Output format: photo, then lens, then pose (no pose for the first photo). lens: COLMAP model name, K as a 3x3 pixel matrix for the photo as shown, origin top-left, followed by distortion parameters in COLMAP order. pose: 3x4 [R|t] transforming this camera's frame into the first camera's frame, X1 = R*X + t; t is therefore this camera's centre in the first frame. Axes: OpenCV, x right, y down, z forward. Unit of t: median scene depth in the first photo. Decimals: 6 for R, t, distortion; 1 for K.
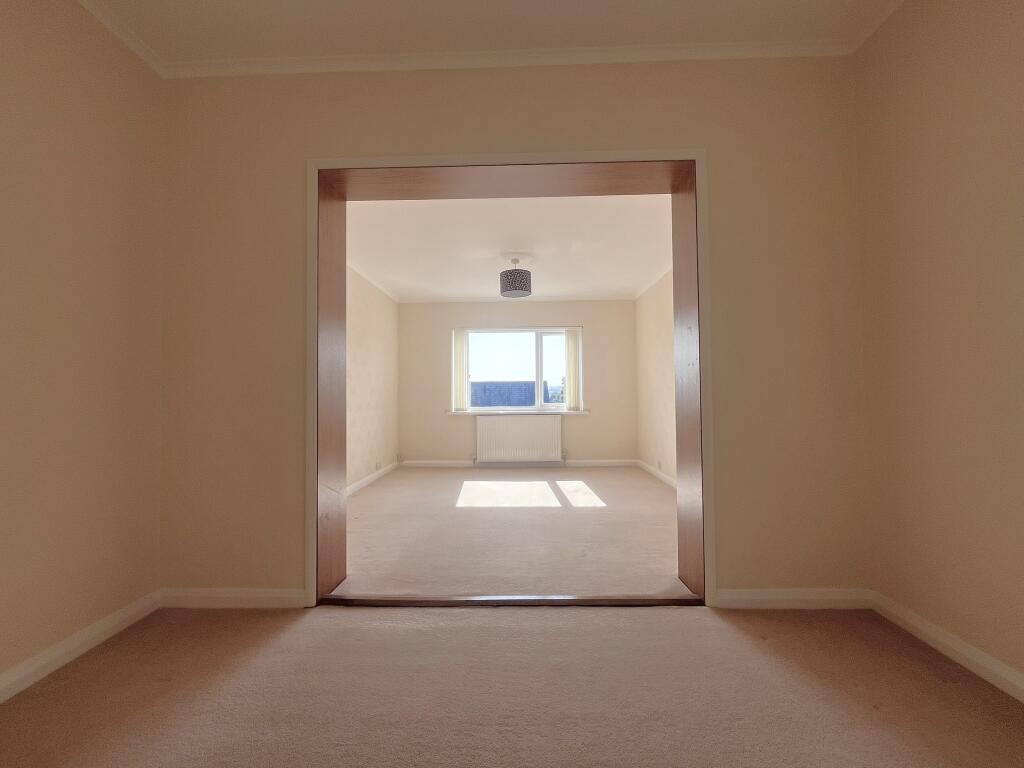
lens RADIAL K [[413.8, 0, 512.0], [0, 413.8, 384.0], [0, 0, 1]] dist [-0.001781, -0.000132]
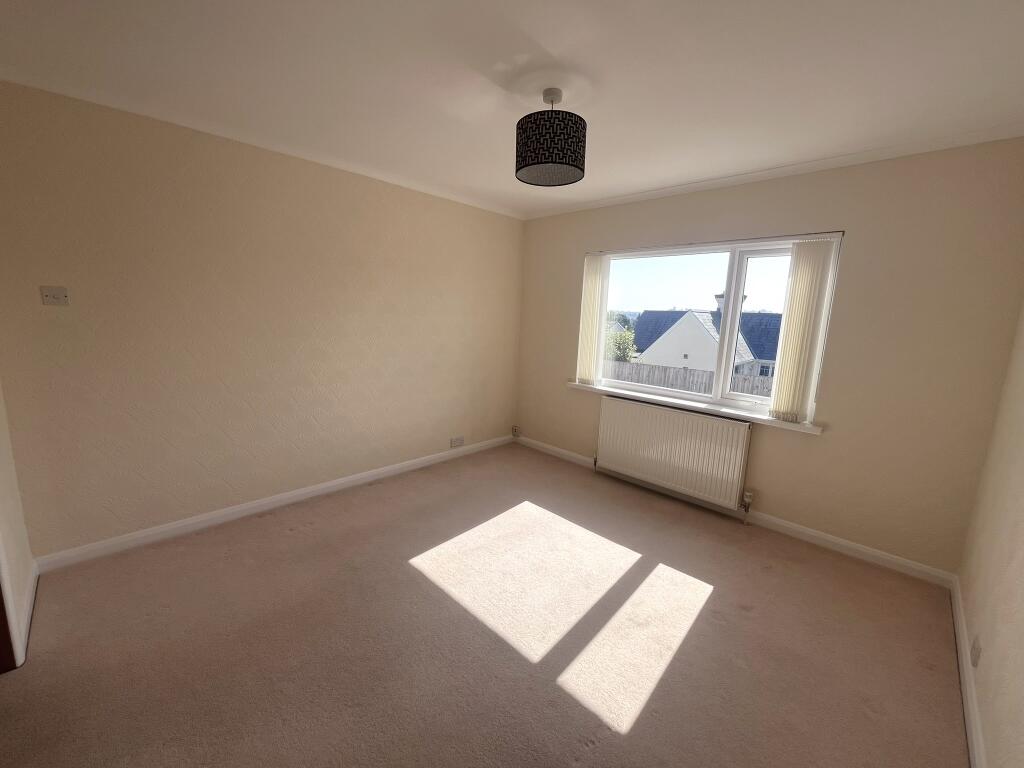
lens RADIAL K [[413.8, 0, 512.0], [0, 413.8, 384.0], [0, 0, 1]] dist [-0.001781, -0.000132]
pose [[0.731184, 0.152906, -0.664823, 0.232391], [-0.030621, 0.980931, 0.191931, -0.058492], [0.681493, -0.119979, 0.721923, 0.454709]]
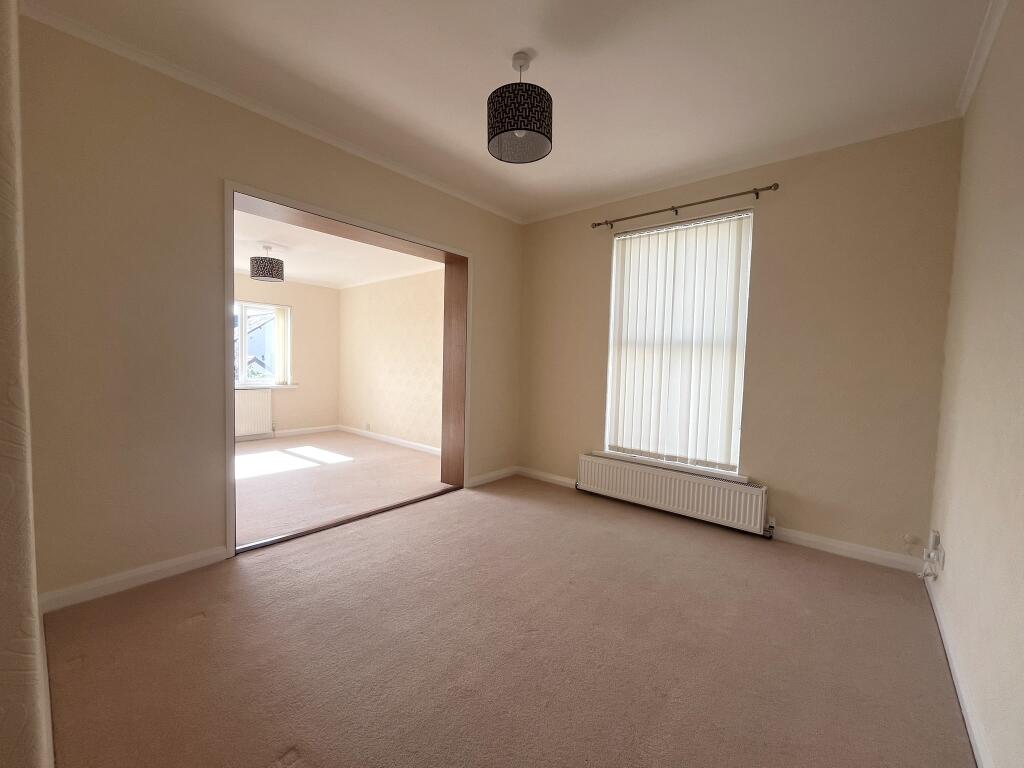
lens RADIAL K [[413.8, 0, 512.0], [0, 413.8, 384.0], [0, 0, 1]] dist [-0.001781, -0.000132]
pose [[0.626647, -0.012266, 0.779207, -0.316963], [-0.051936, 0.996996, 0.057462, -0.030573], [-0.777571, -0.076477, 0.624127, -0.131971]]
